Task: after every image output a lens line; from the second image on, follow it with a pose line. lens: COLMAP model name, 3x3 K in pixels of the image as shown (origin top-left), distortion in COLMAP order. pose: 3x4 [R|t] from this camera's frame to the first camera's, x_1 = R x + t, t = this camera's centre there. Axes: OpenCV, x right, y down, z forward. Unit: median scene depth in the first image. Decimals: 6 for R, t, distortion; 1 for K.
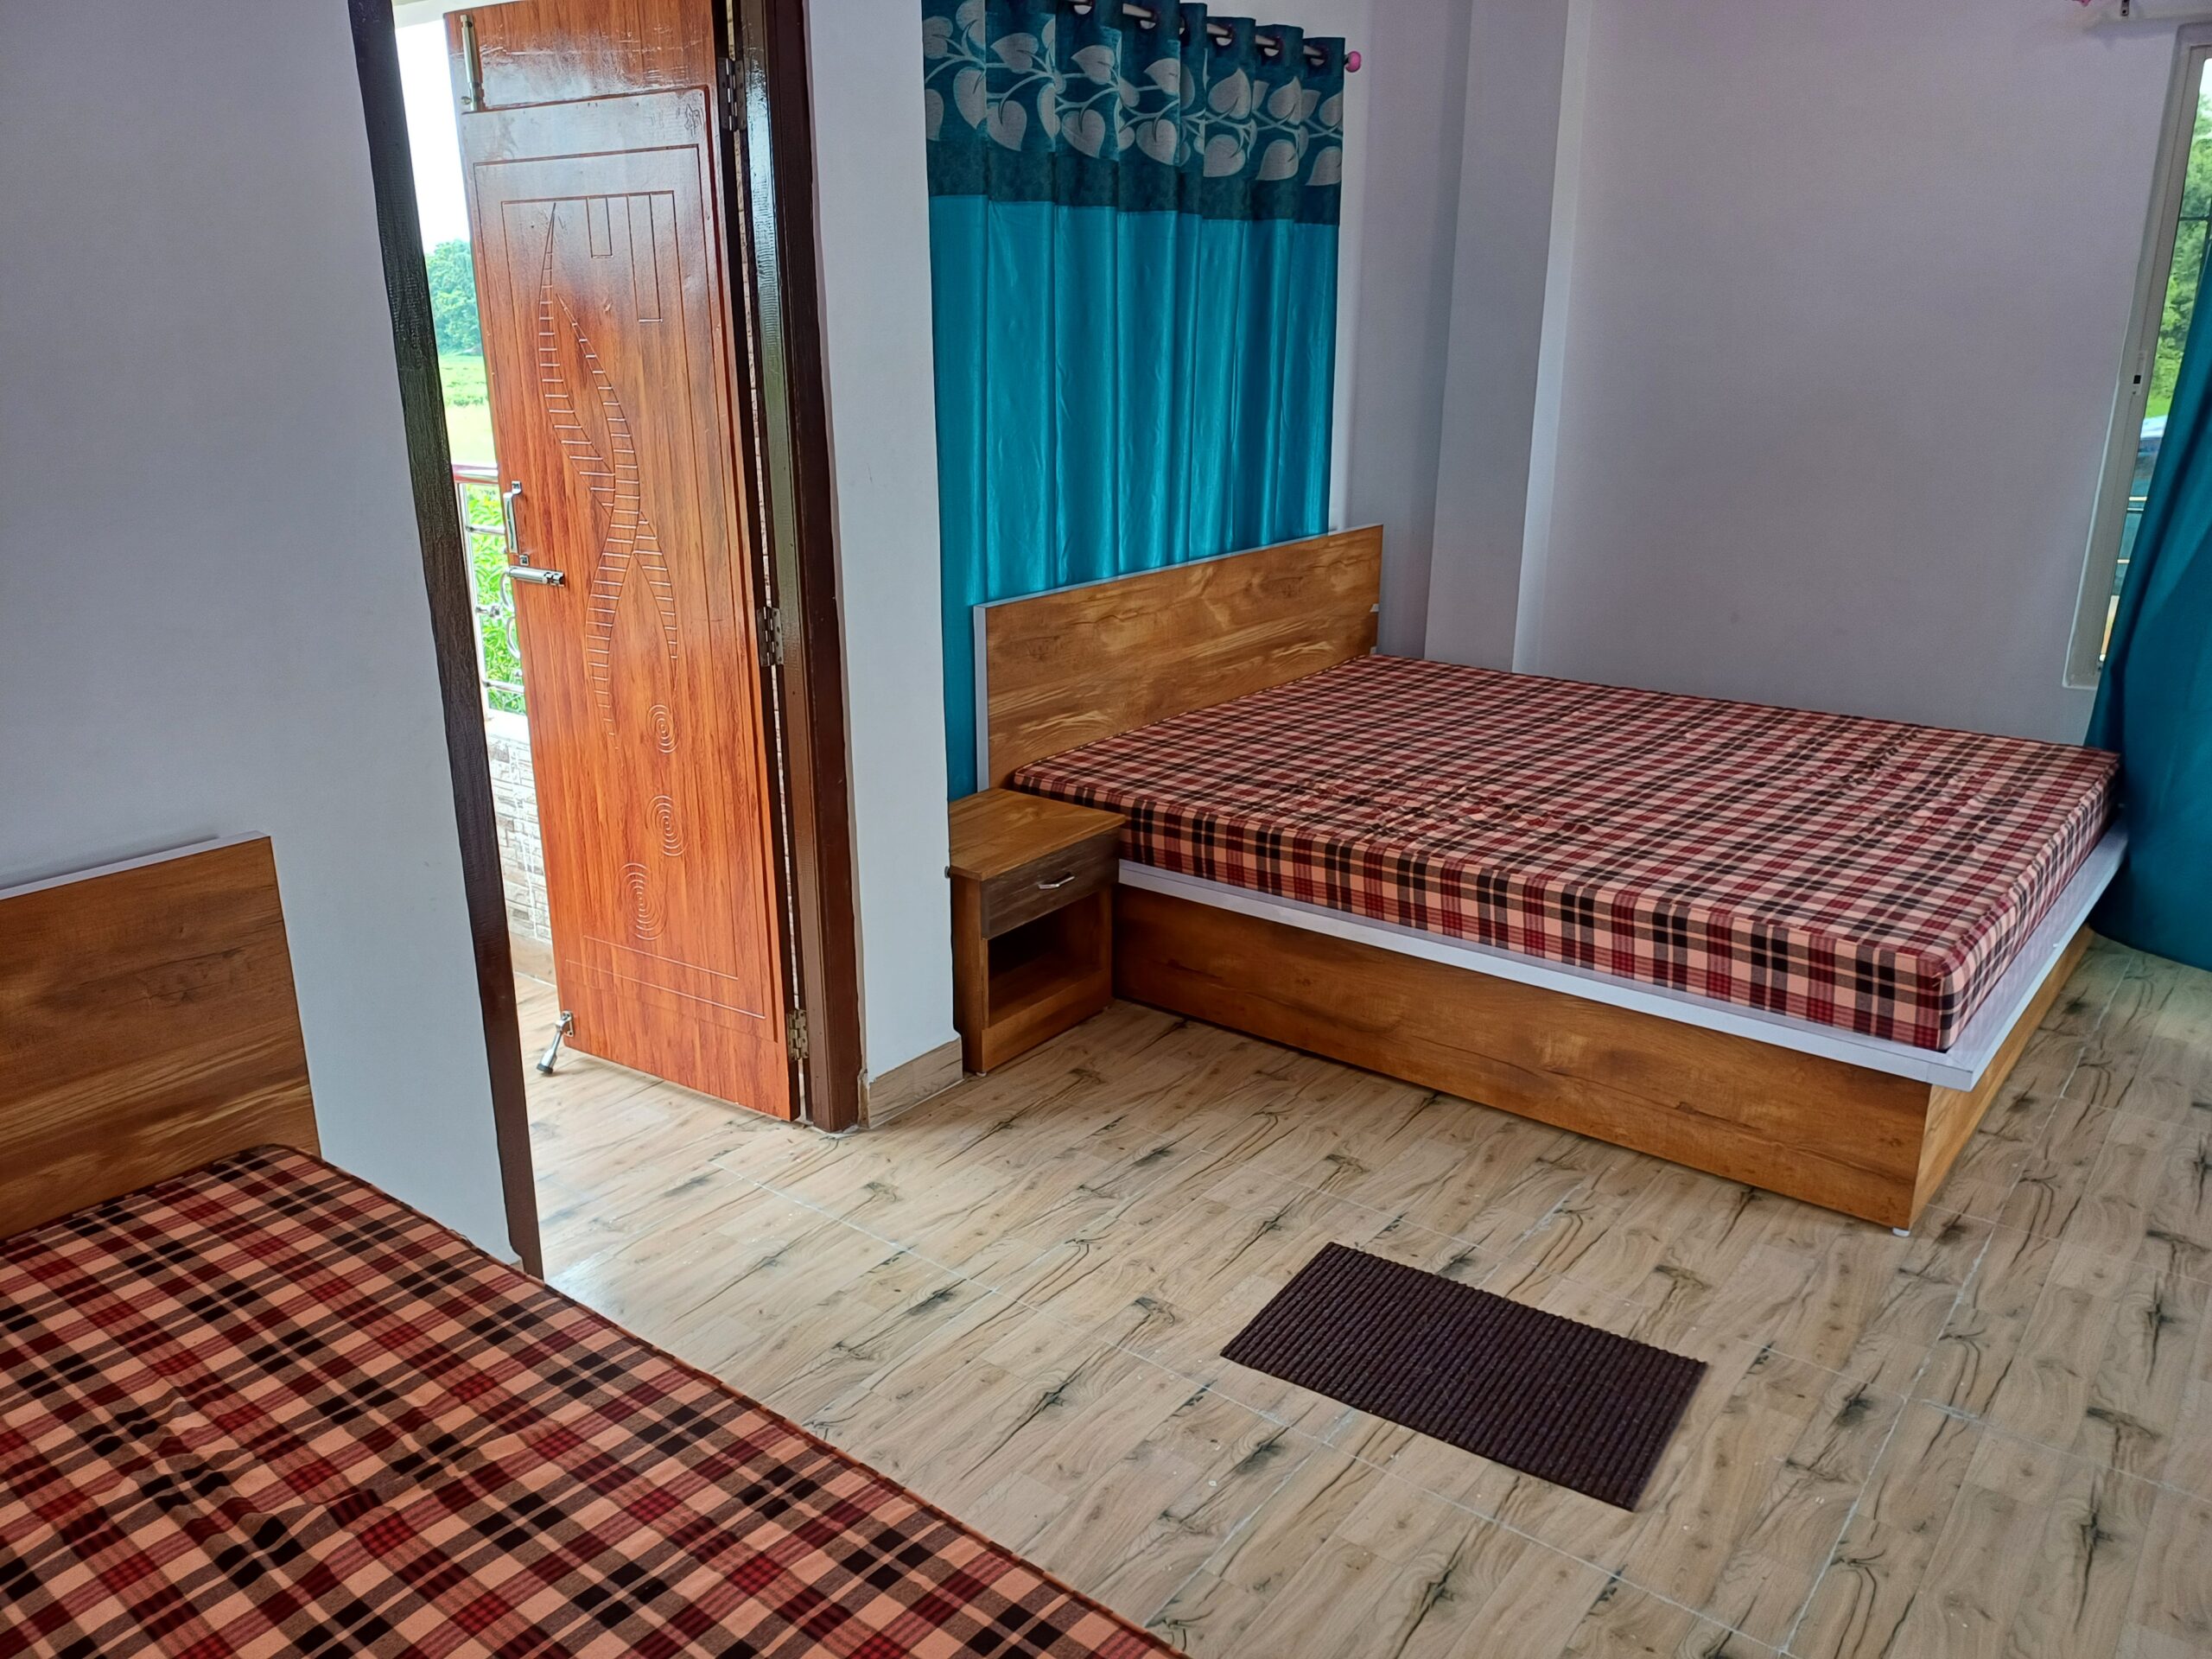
lens RADIAL K [[1736.7, 0, 1106.0], [0, 1736.7, 829.5], [0, 0, 1]] dist [0.121468, 0.000394]
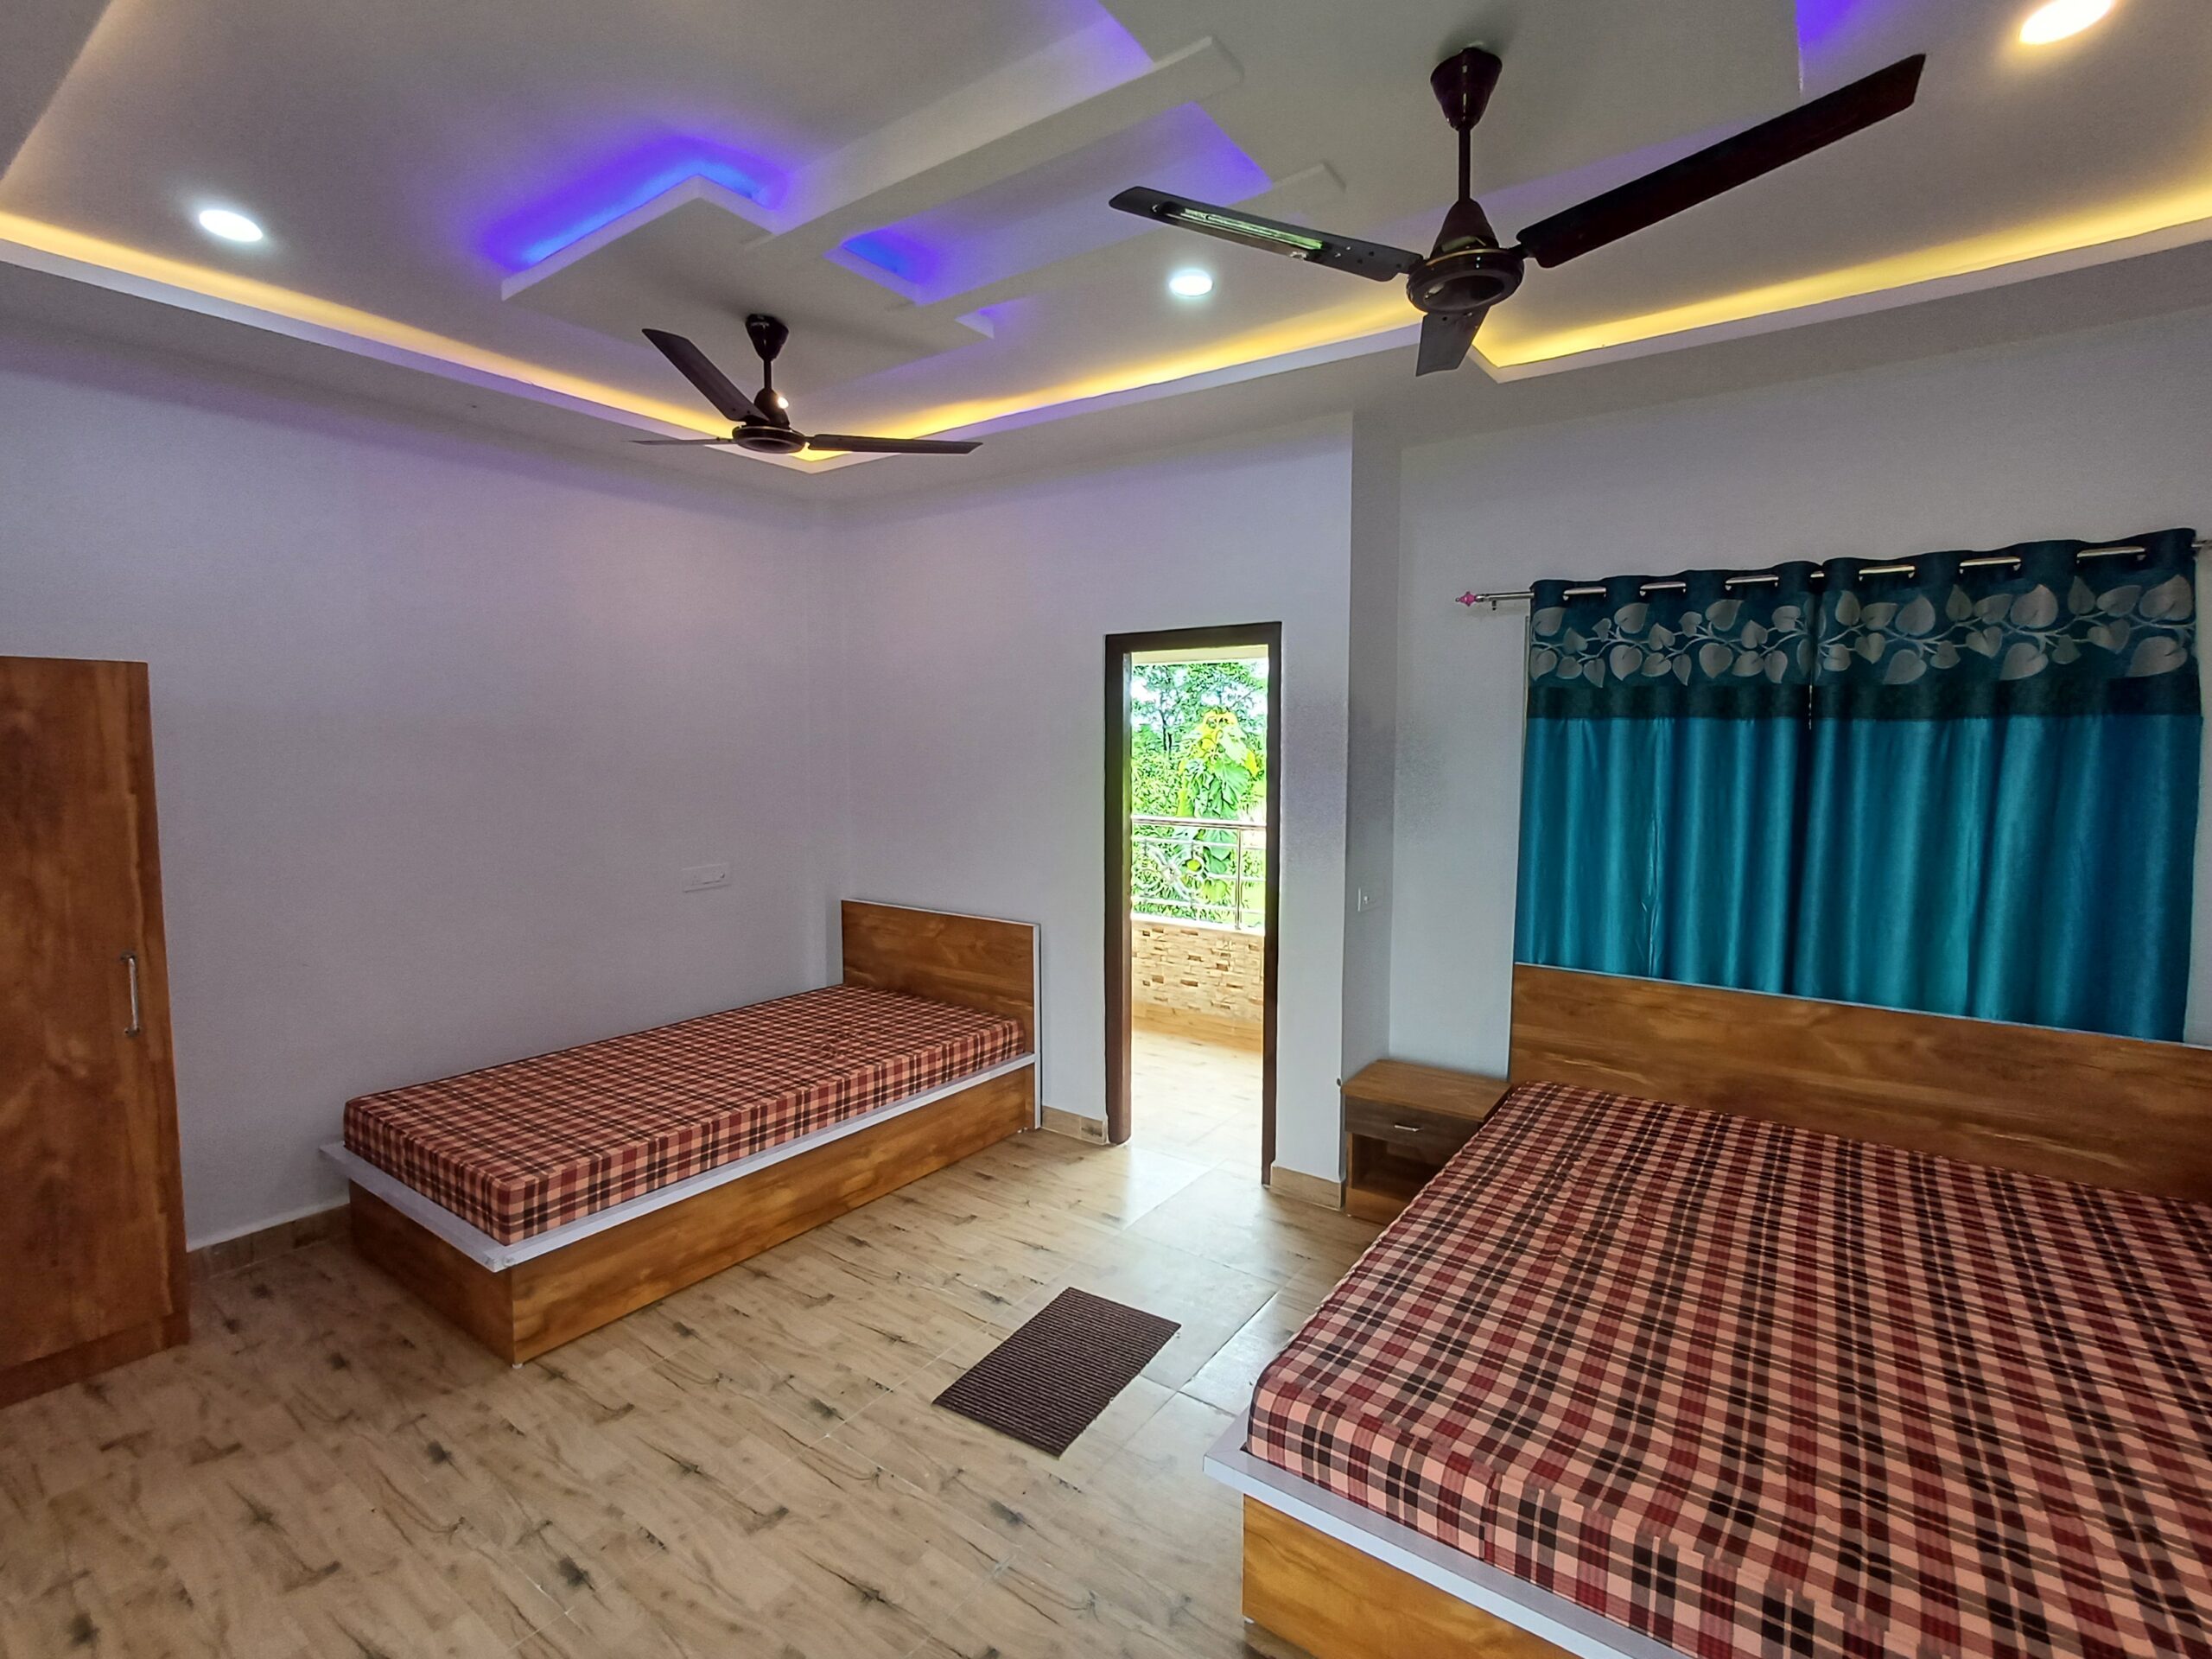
lens RADIAL K [[1016.7, 0, 1106.0], [0, 1016.7, 829.5], [0, 0, 1]] dist [-0.001058, 0.000080]
pose [[0.026616, 0.101699, -0.994459, 0.724205], [-0.287281, 0.953624, 0.089834, -0.196344], [0.957477, 0.283298, 0.054597, 0.514634]]
